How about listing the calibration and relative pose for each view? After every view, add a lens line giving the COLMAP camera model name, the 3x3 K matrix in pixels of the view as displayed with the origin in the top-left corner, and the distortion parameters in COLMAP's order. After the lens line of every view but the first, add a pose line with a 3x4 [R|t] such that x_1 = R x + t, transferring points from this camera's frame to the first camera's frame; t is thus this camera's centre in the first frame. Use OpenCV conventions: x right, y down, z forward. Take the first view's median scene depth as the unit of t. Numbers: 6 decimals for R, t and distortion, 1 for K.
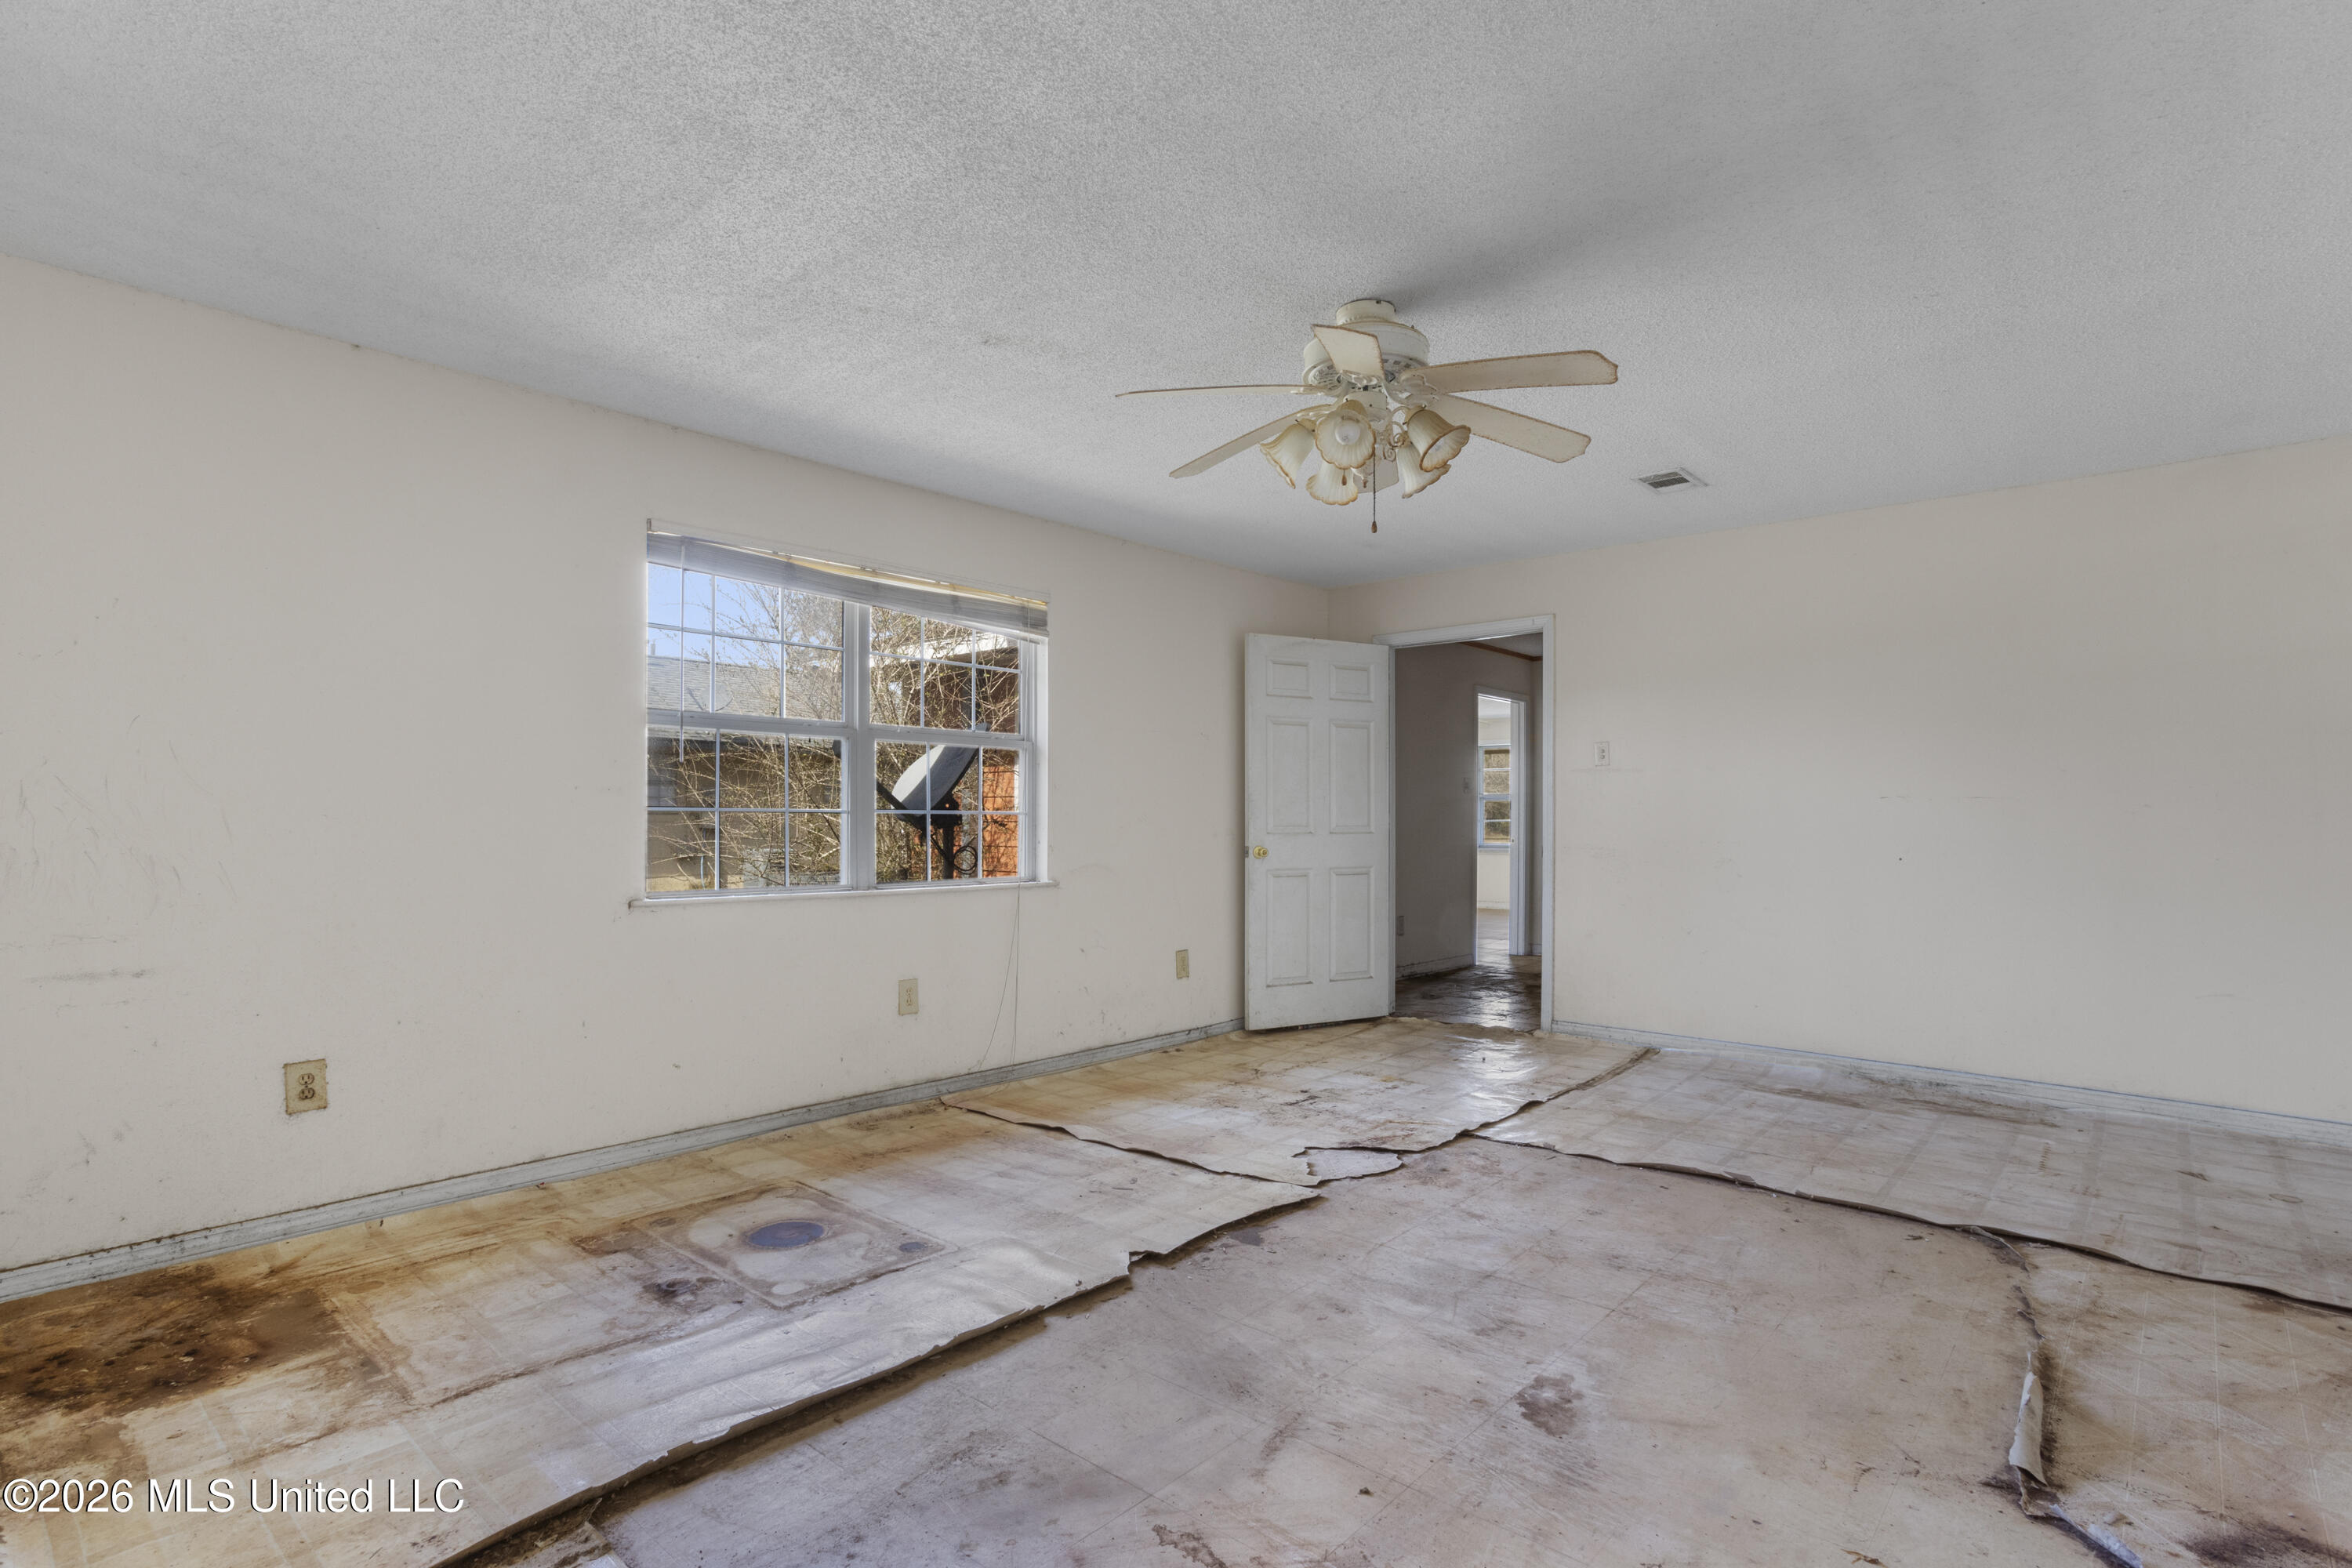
lens RADIAL K [[1127.6, 0, 1171.7], [0, 1127.6, 773.4], [0, 0, 1]] dist [-0.051737, 0.030738]
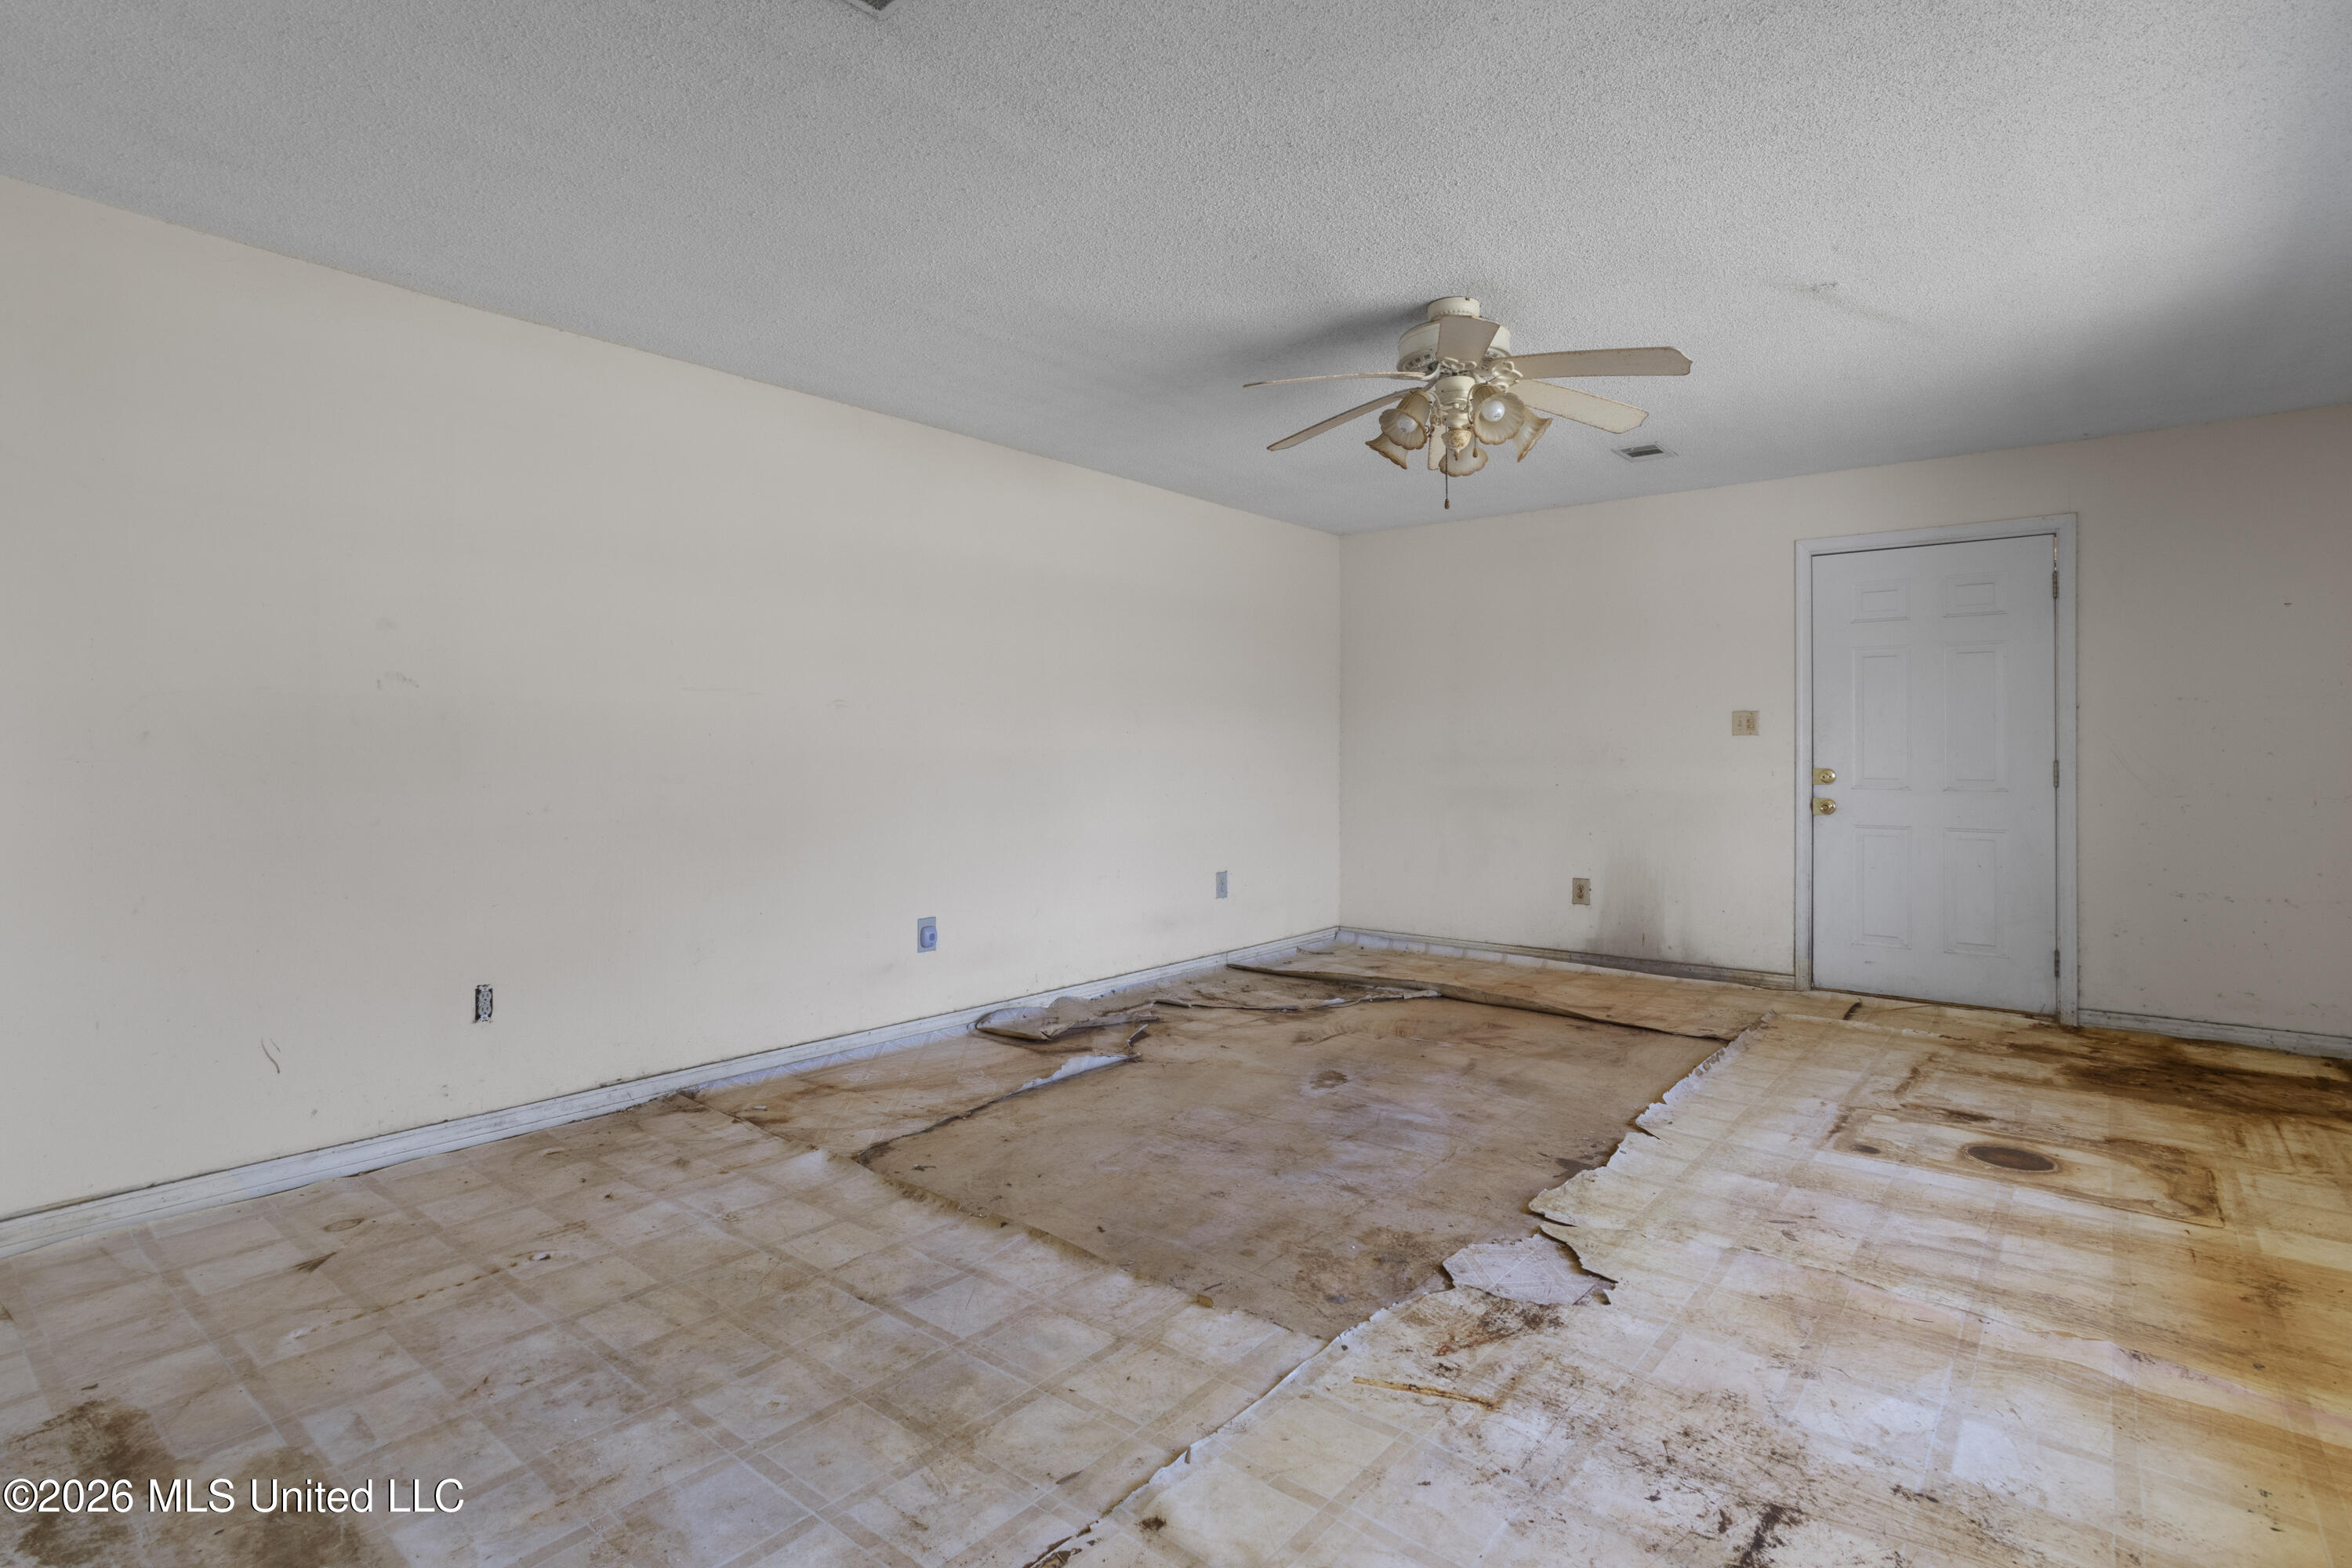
lens RADIAL K [[1127.6, 0, 1171.7], [0, 1127.6, 773.4], [0, 0, 1]] dist [-0.051737, 0.030738]
pose [[-0.999254, -0.001122, -0.038610, 0.416083], [-0.000125, 0.999667, -0.025798, 0.071813], [0.038626, -0.025774, -0.998921, 1.759654]]
